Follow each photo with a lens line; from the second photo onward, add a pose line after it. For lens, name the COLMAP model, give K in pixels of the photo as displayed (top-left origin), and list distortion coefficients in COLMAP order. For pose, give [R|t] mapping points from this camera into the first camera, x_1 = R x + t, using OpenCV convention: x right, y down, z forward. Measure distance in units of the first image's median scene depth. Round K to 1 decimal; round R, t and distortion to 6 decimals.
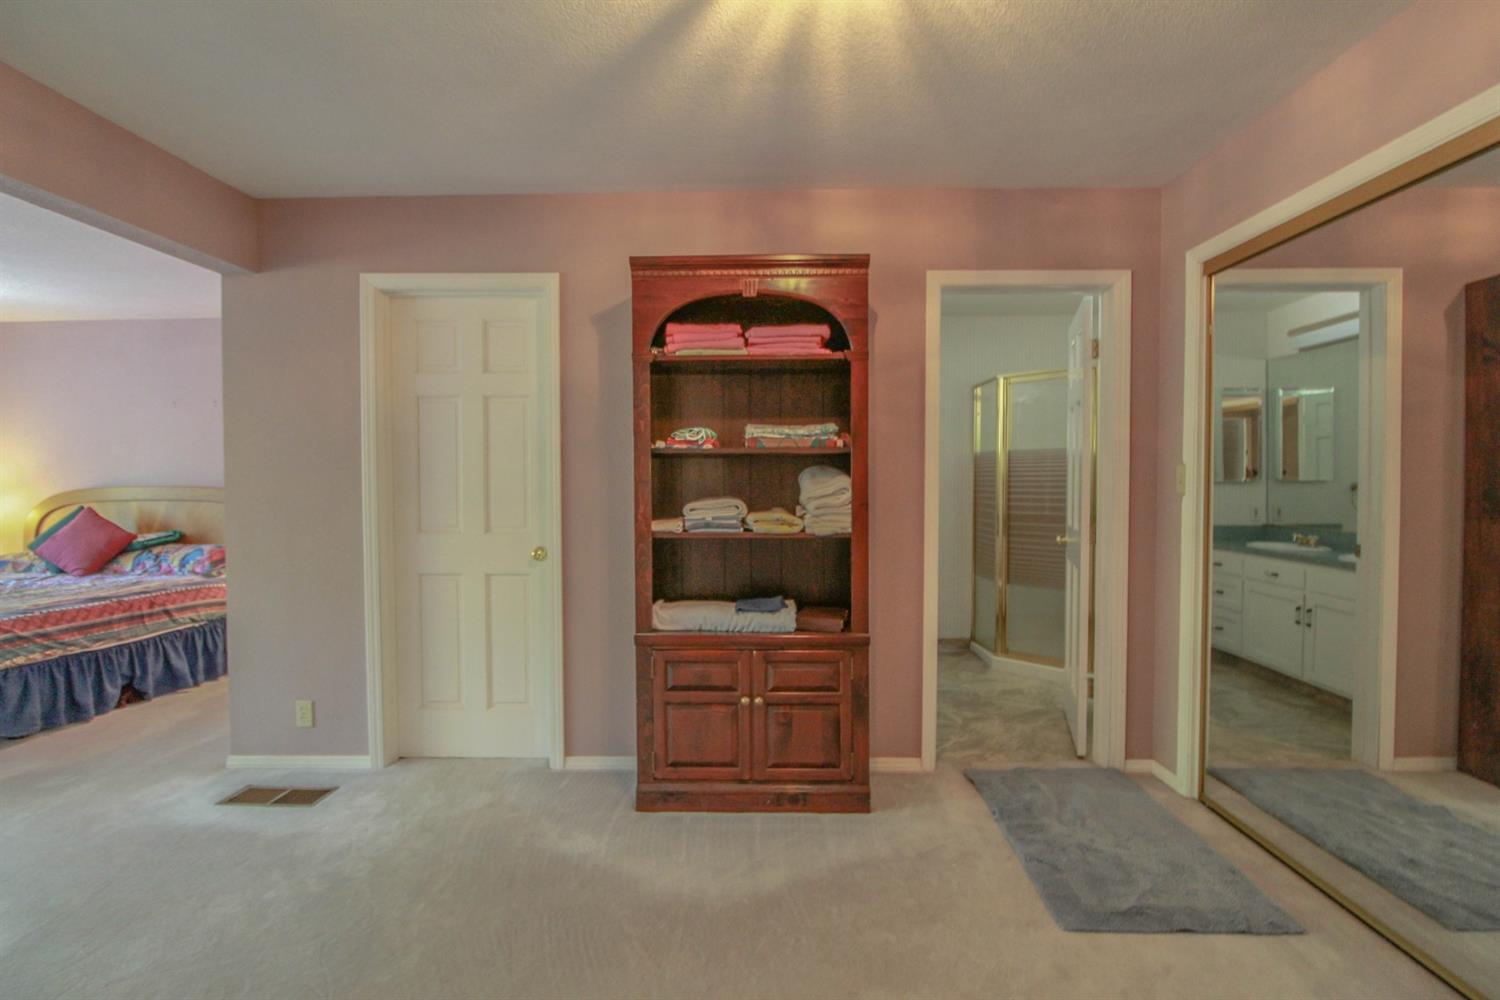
lens RADIAL K [[694.5, 0, 751.0], [0, 694.5, 499.2], [0, 0, 1]] dist [-0.011733, -0.005454]
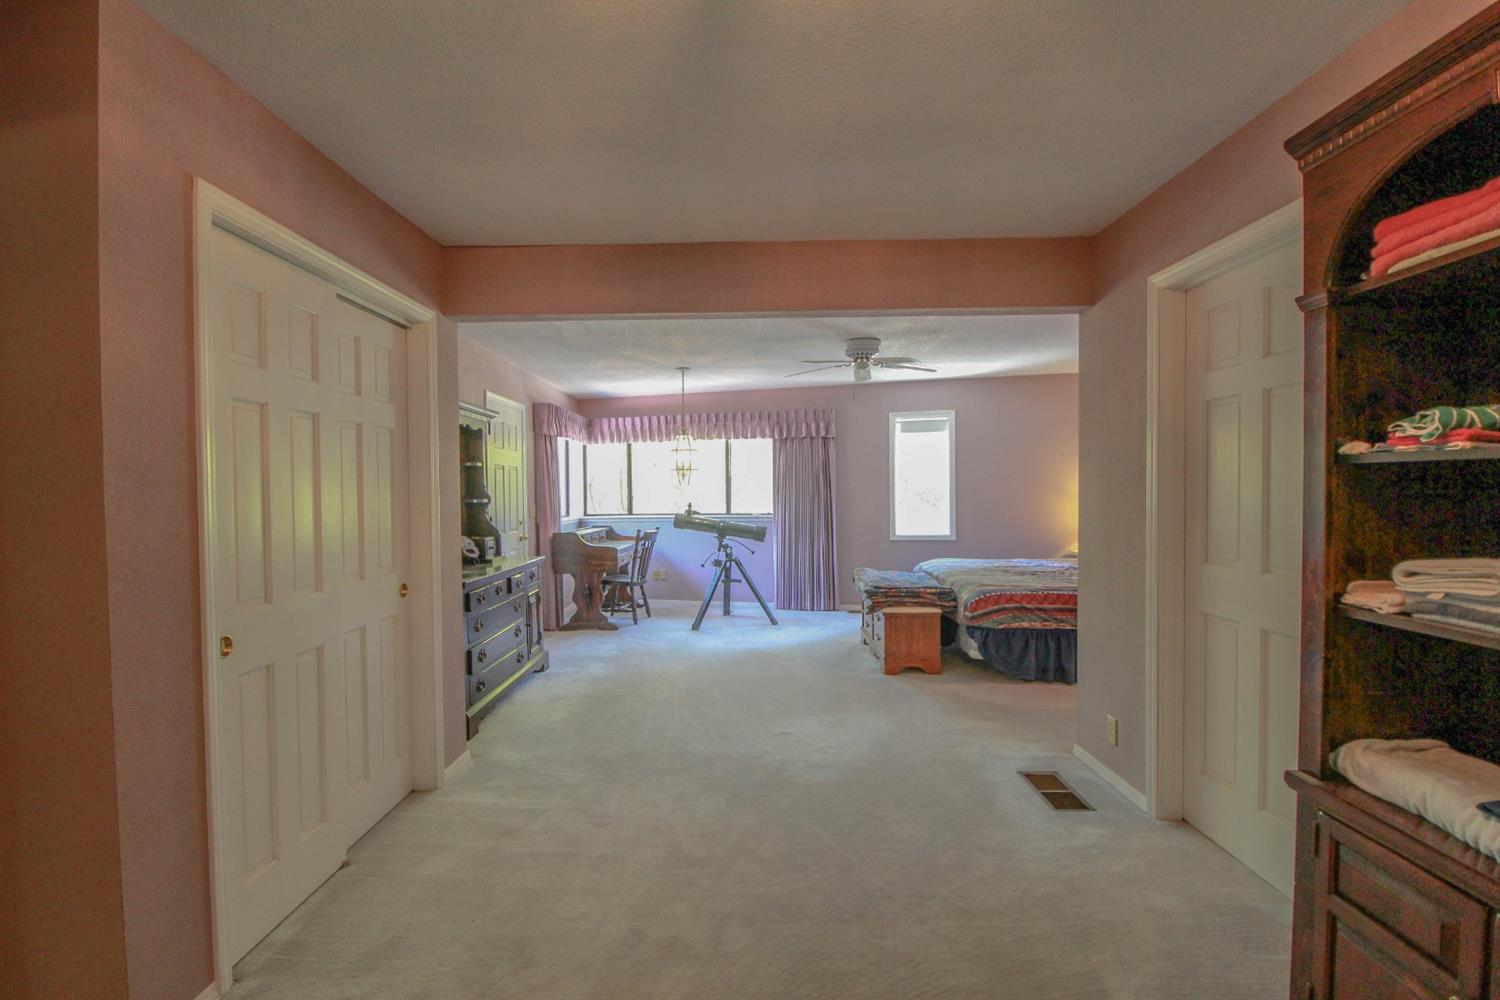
lens RADIAL K [[694.5, 0, 748.3], [0, 694.5, 495.2], [0, 0, 1]] dist [-0.011733, -0.005454]
pose [[0.010632, 0.009673, -0.999897, 0.359000], [-0.015600, 0.999833, 0.009507, -0.034314], [0.999822, 0.015497, 0.010782, 0.453158]]
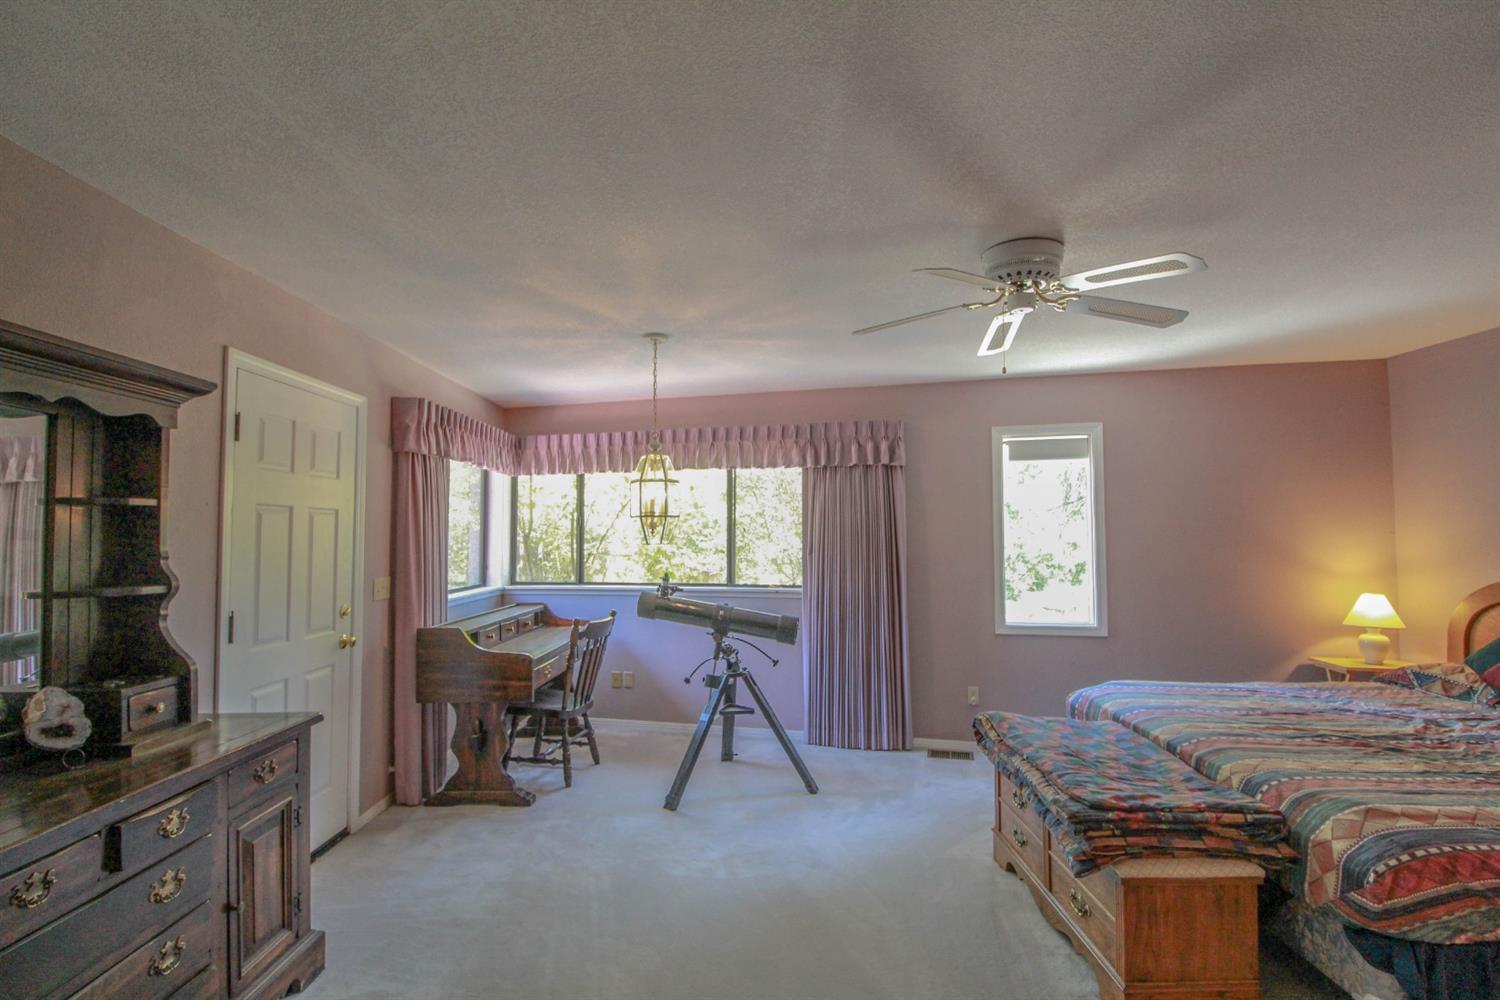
lens RADIAL K [[694.5, 0, 751.7], [0, 694.5, 492.7], [0, 0, 1]] dist [-0.011733, -0.005454]
pose [[0.021705, -0.057672, -0.998100, -0.605170], [-0.023950, 0.998018, -0.058189, -0.065720], [0.999477, 0.025168, 0.020281, 0.417352]]
